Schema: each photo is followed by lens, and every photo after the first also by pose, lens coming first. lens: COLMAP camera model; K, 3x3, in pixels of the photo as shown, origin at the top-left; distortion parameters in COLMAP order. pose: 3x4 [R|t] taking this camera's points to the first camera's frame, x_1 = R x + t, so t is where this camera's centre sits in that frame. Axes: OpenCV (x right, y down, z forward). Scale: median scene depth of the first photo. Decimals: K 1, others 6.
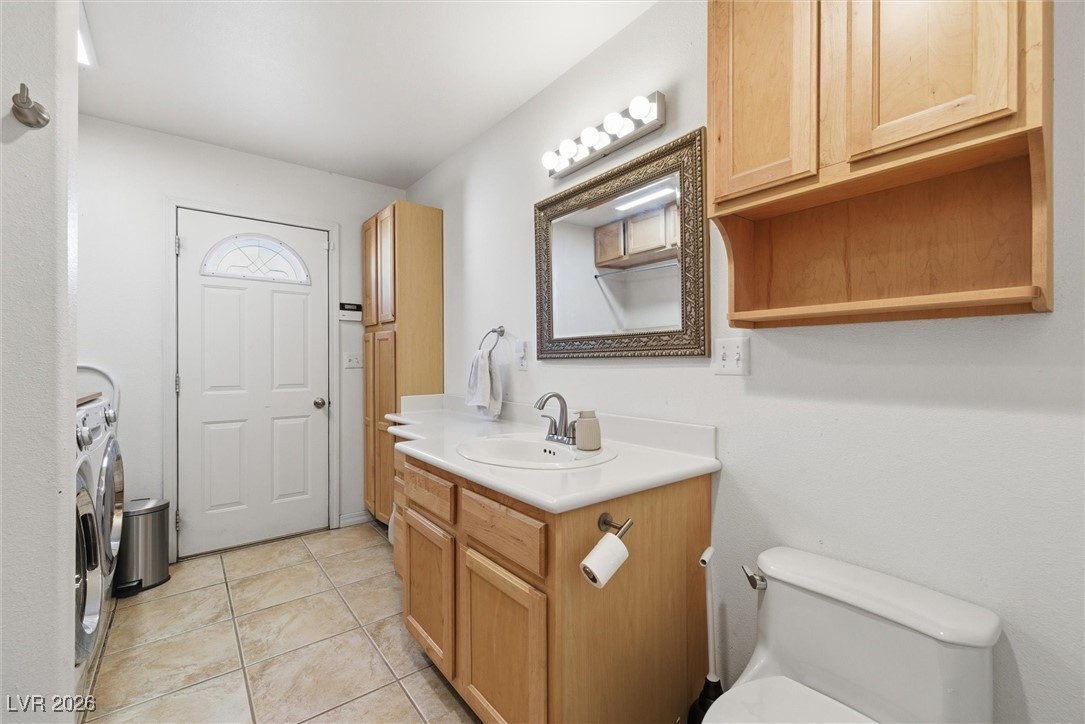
lens RADIAL K [[451.0, 0, 540.4], [0, 451.0, 363.7], [0, 0, 1]] dist [0.004575, -0.001379]
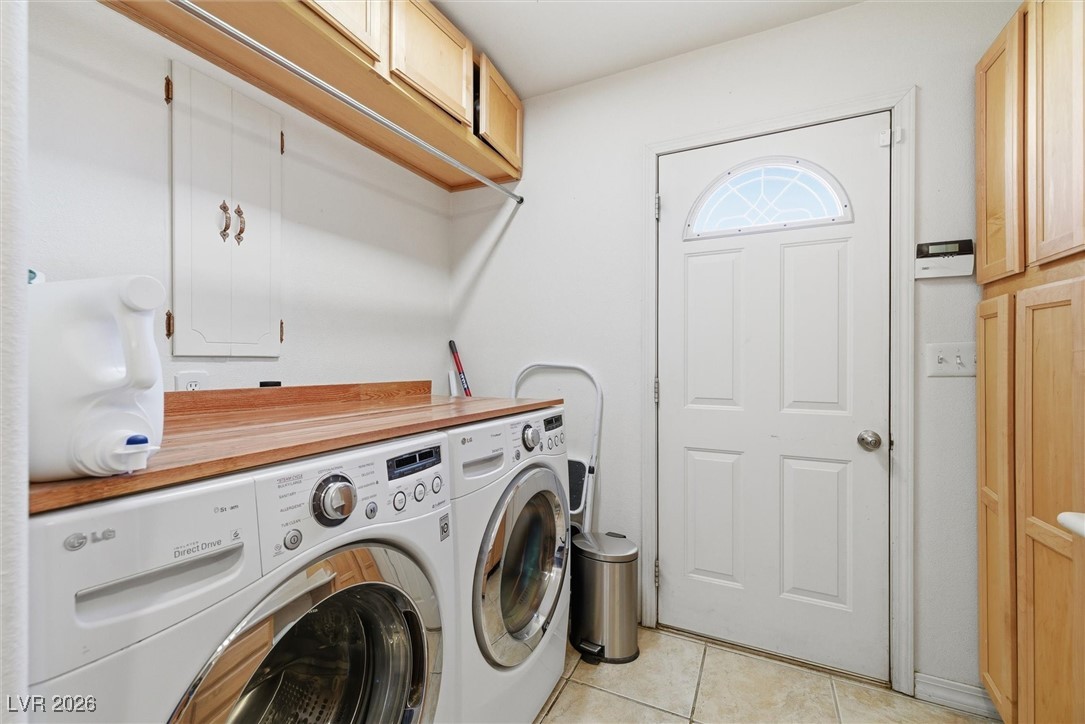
lens RADIAL K [[451.0, 0, 539.7], [0, 451.0, 363.3], [0, 0, 1]] dist [0.004575, -0.001379]
pose [[0.428695, 0.002426, -0.903446, -0.201442], [-0.006137, 0.999981, -0.000226, -0.001269], [0.903428, 0.005641, 0.428702, 0.482077]]
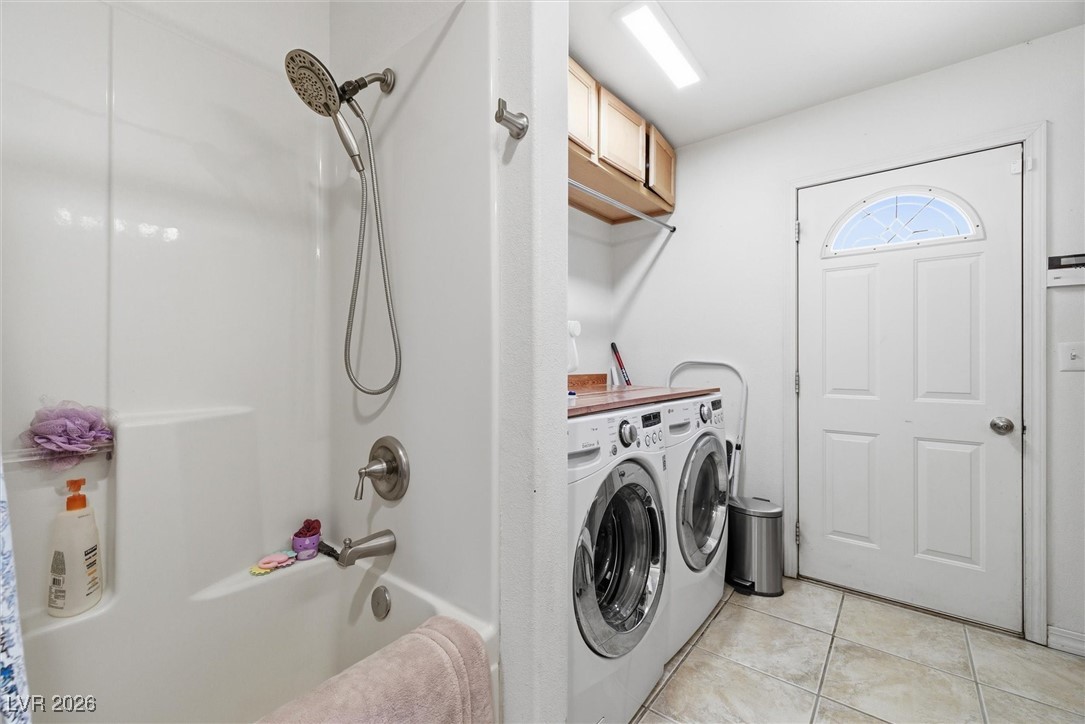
lens RADIAL K [[451.0, 0, 536.1], [0, 451.0, 359.2], [0, 0, 1]] dist [0.004575, -0.001379]
pose [[0.222108, 0.001920, -0.975020, -0.030252], [-0.003073, 0.999994, 0.001270, -0.003488], [0.975017, 0.002714, 0.222113, 0.272216]]
